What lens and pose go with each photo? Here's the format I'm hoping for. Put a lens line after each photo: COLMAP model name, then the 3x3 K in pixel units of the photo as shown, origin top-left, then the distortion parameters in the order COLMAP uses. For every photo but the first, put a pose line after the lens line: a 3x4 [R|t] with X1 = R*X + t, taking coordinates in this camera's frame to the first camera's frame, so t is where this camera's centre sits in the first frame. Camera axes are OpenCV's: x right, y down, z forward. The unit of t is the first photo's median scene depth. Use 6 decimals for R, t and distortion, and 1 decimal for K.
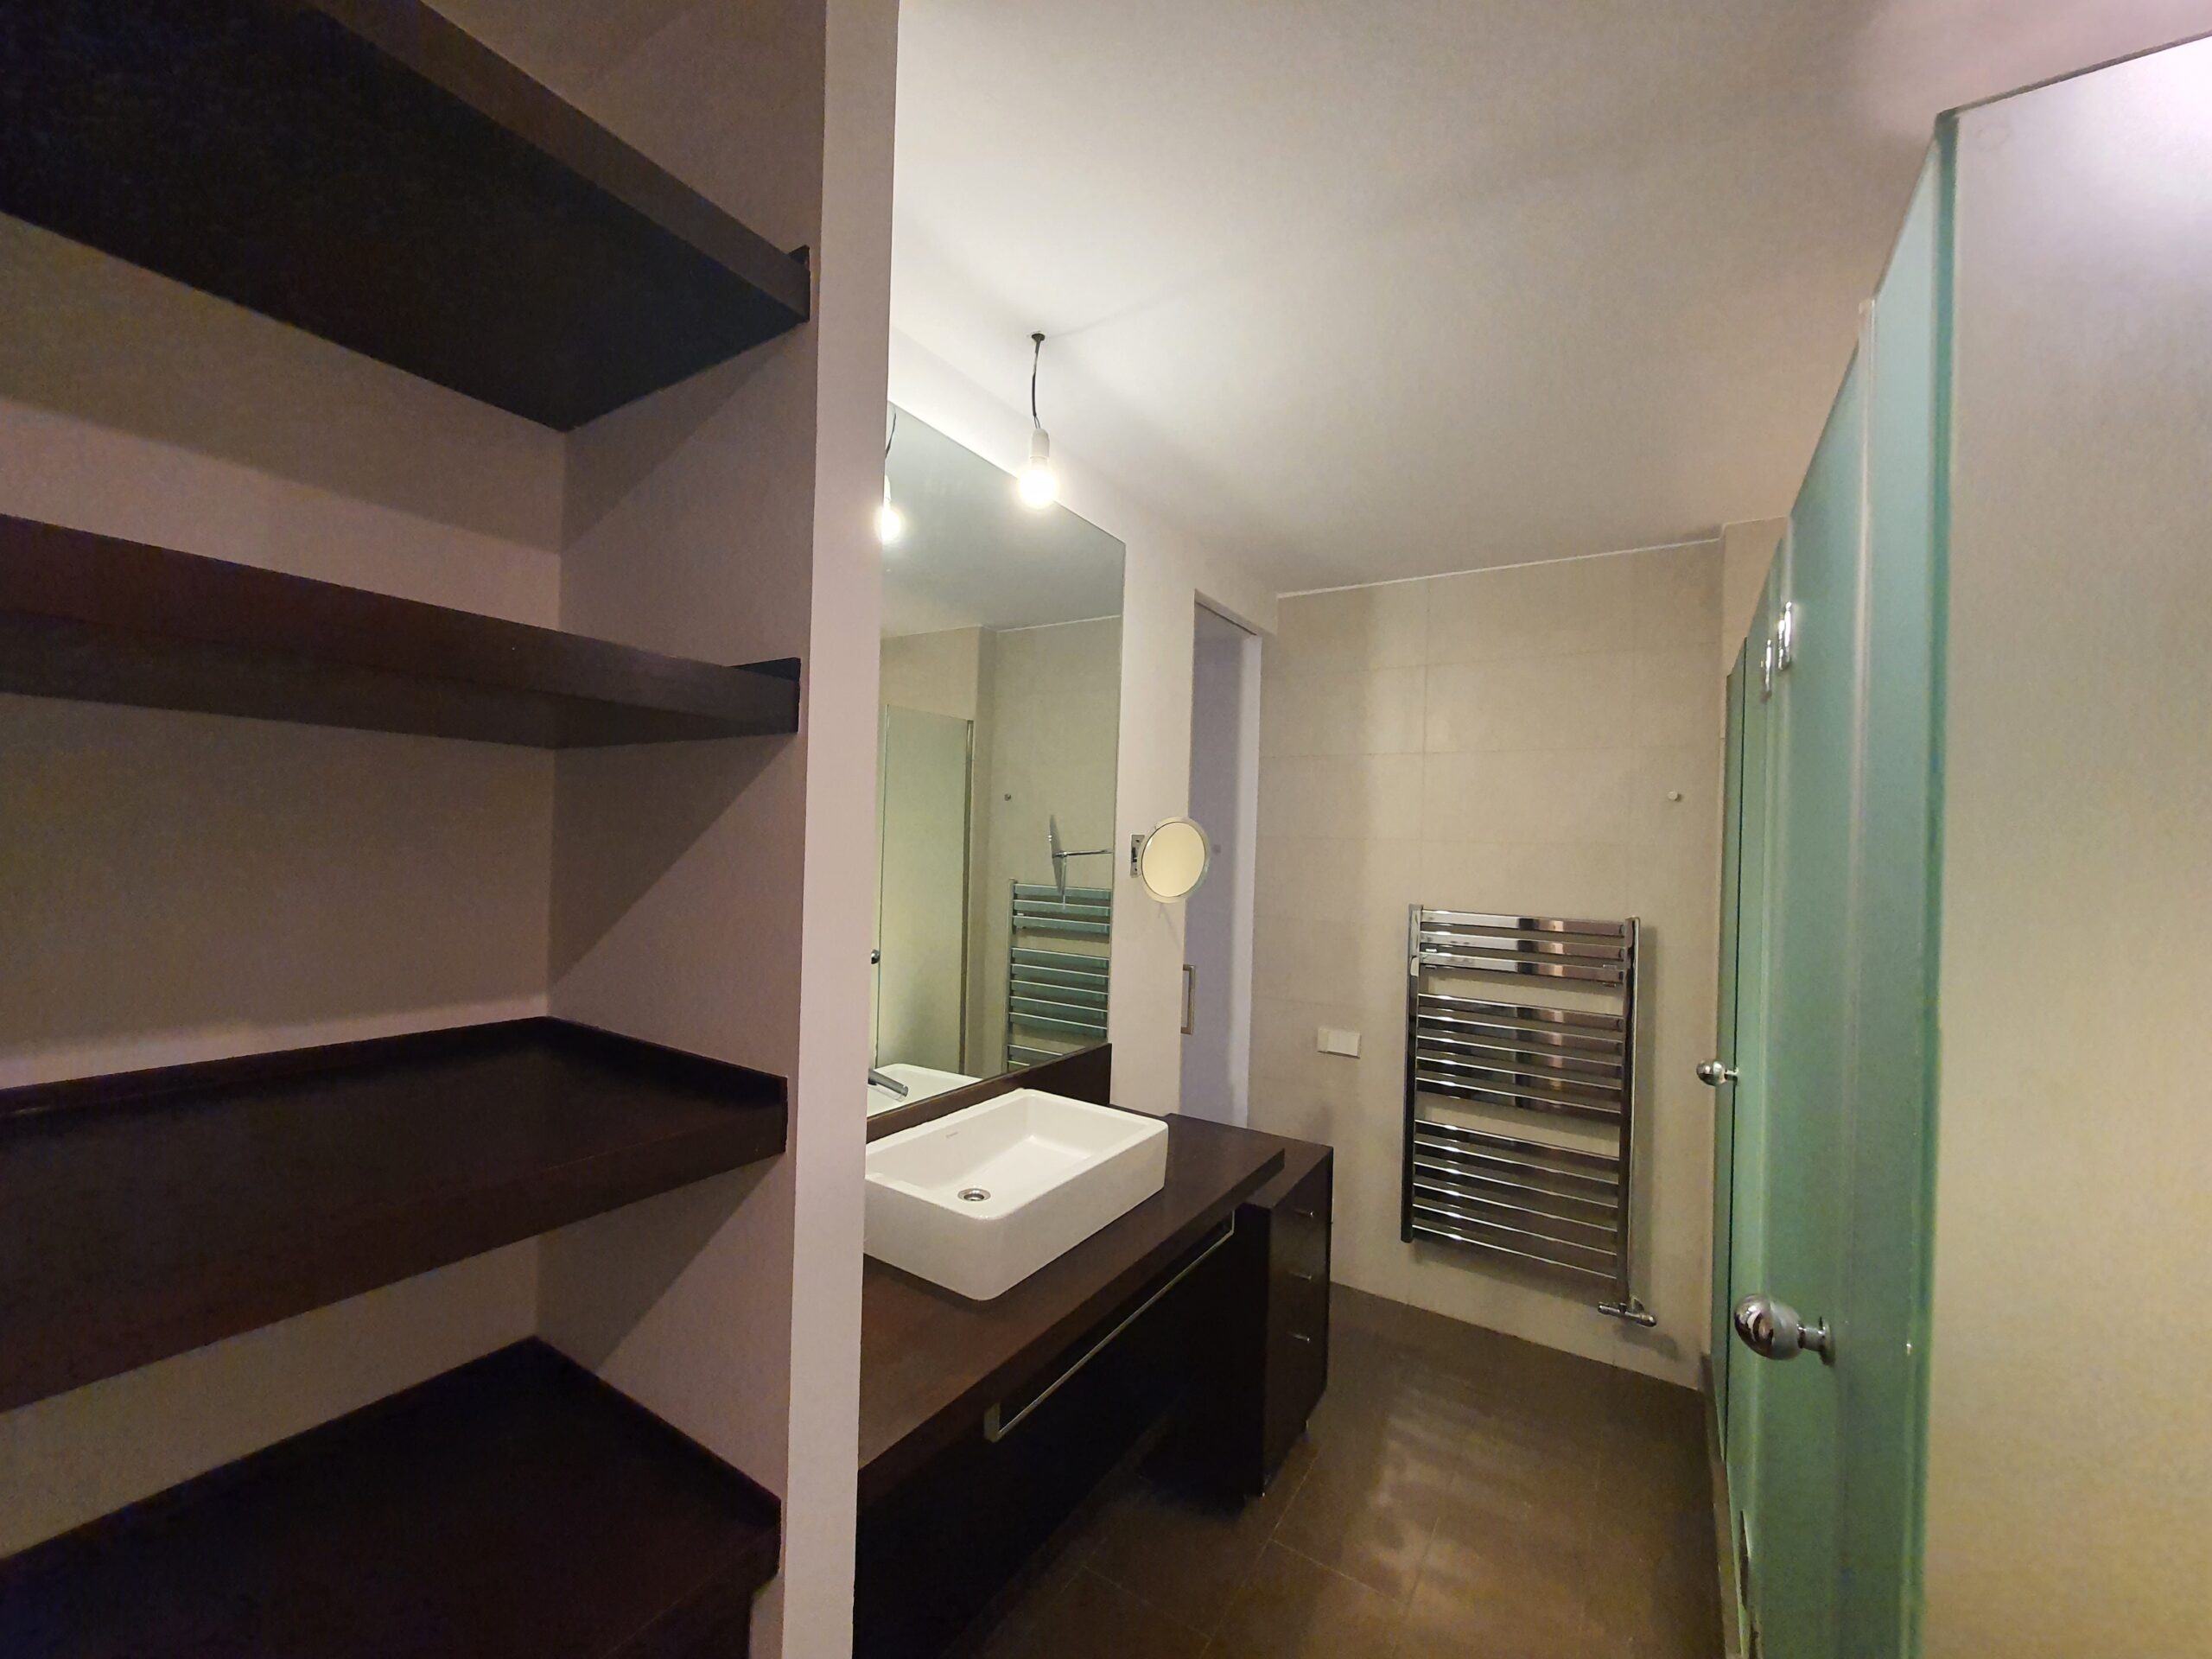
lens RADIAL K [[879.8, 0, 1093.9], [0, 879.8, 837.6], [0, 0, 1]] dist [-0.006323, 0.000639]
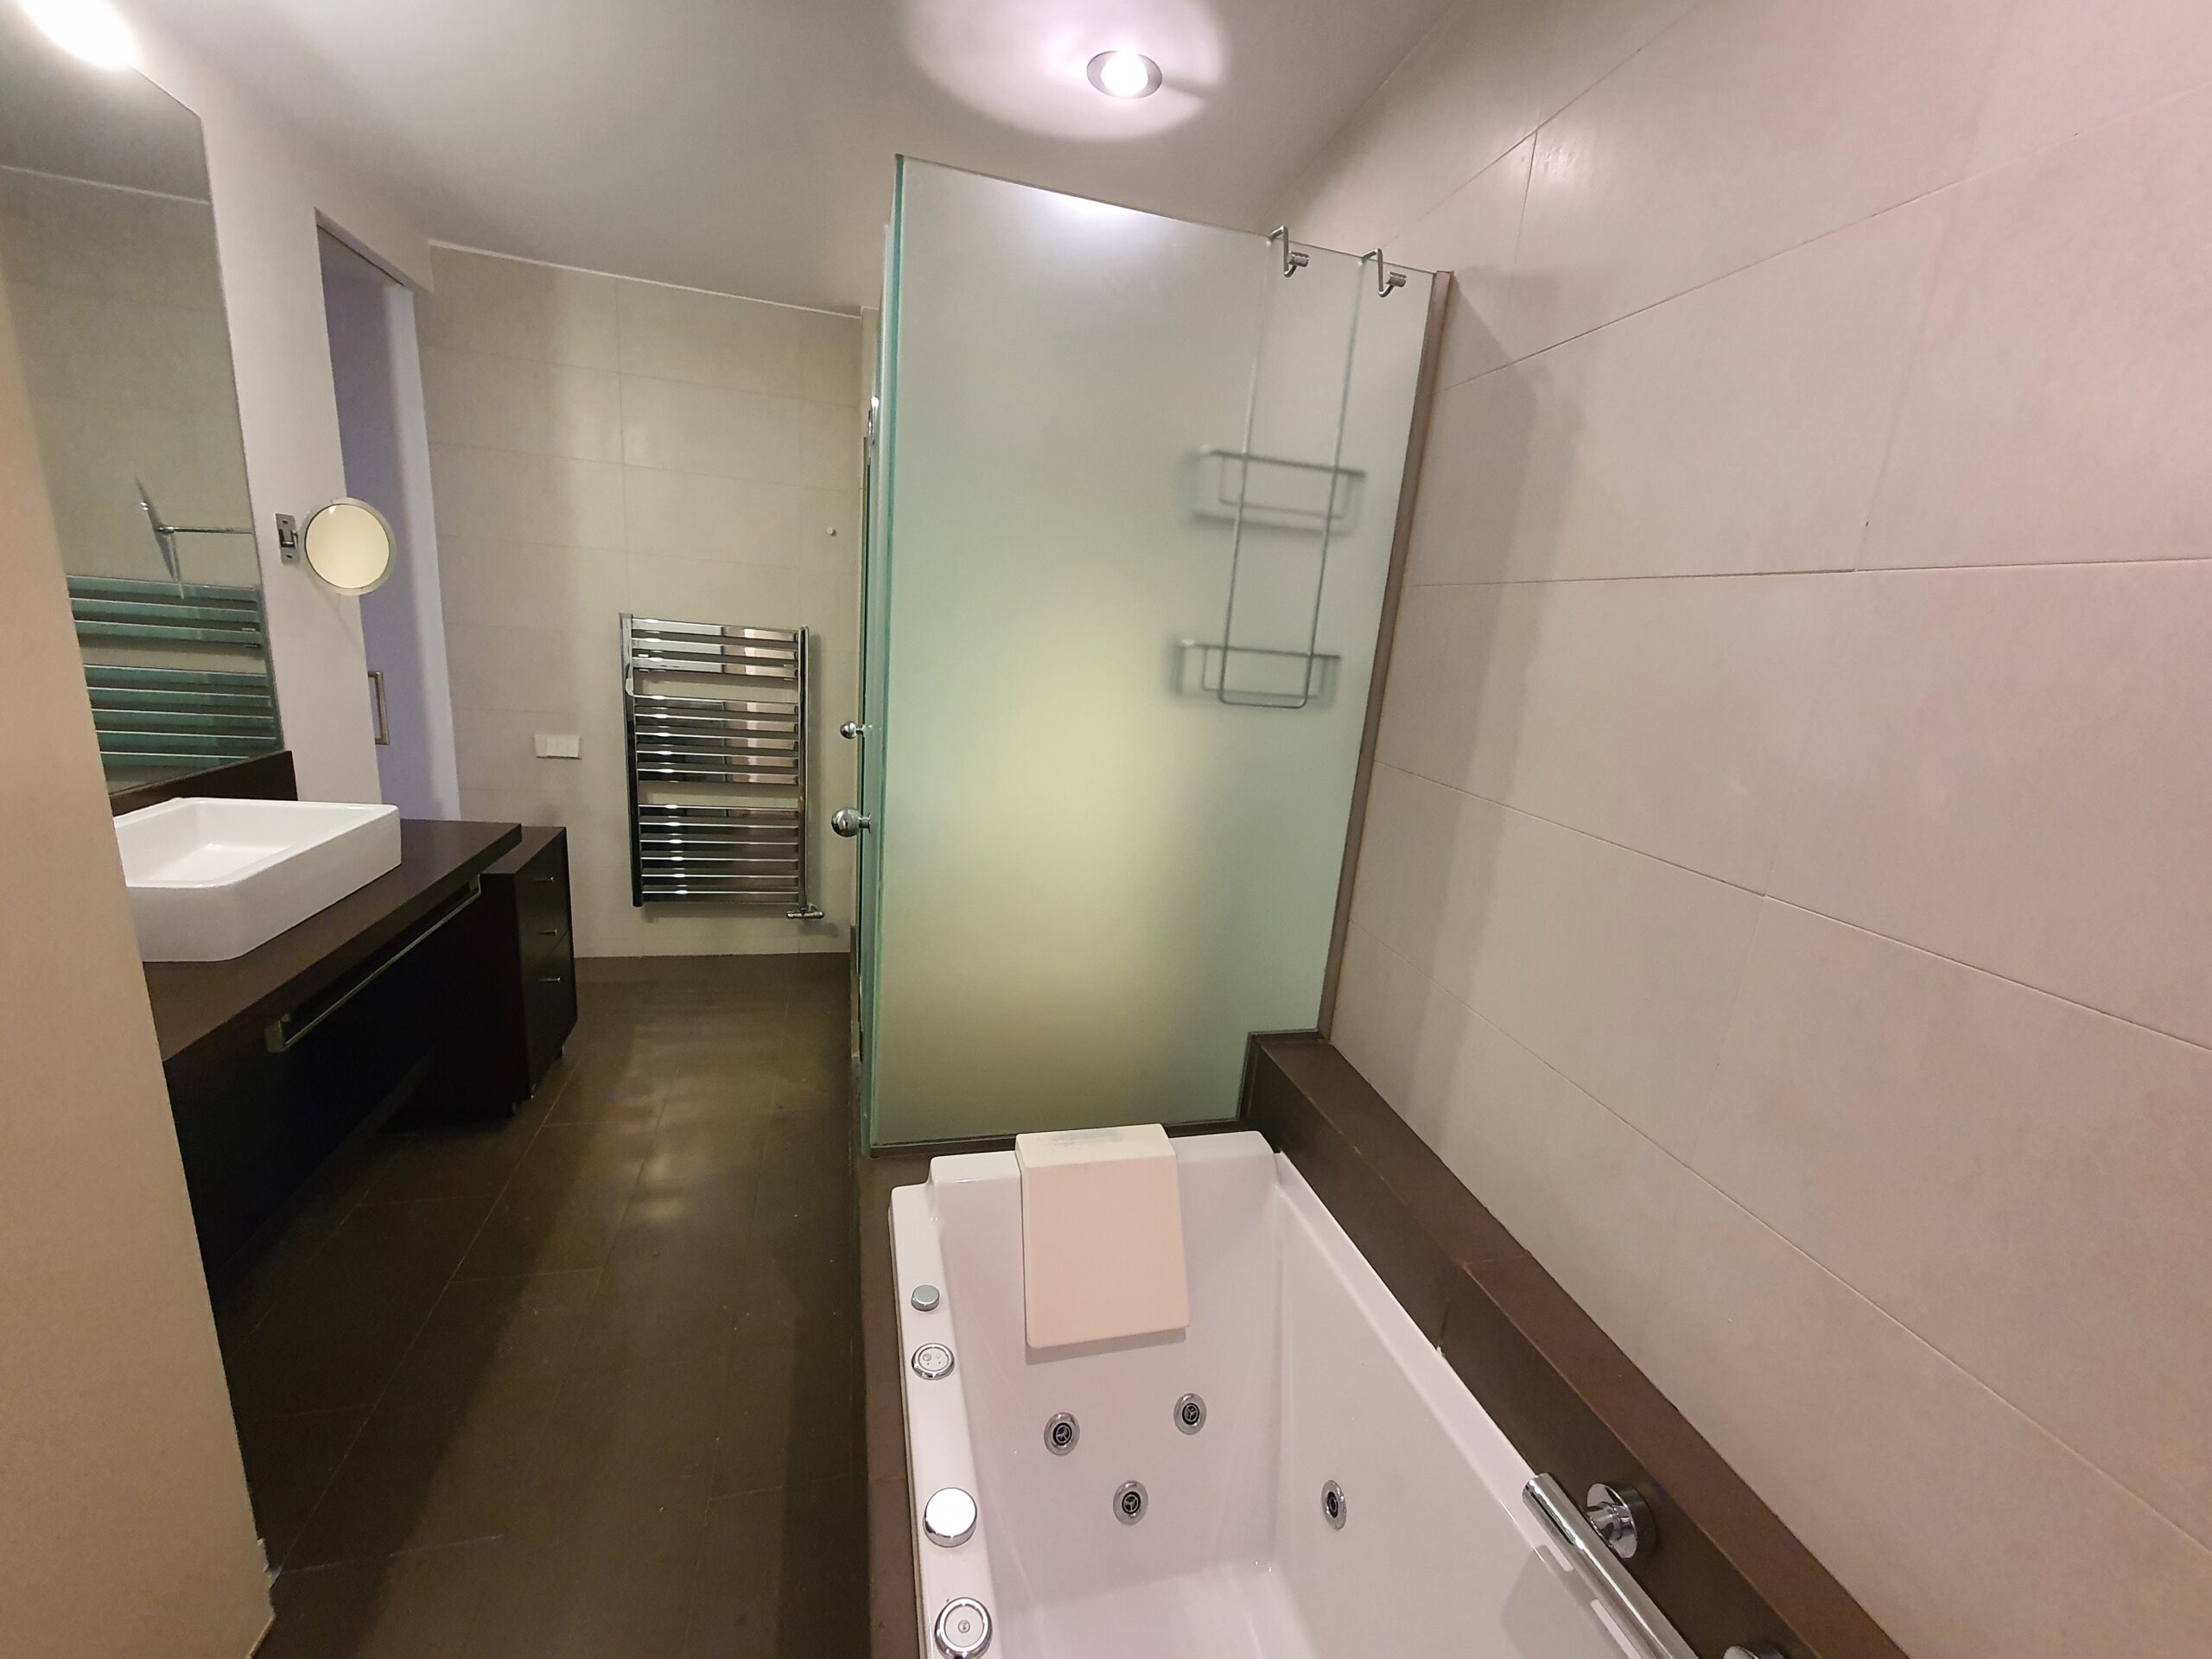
lens RADIAL K [[879.8, 0, 1093.9], [0, 879.8, 837.6], [0, 0, 1]] dist [-0.006323, 0.000639]
pose [[0.671752, -0.149165, 0.725602, -0.080743], [-0.068905, 0.962688, 0.261695, 0.019552], [-0.737564, -0.225792, 0.636410, -0.196398]]
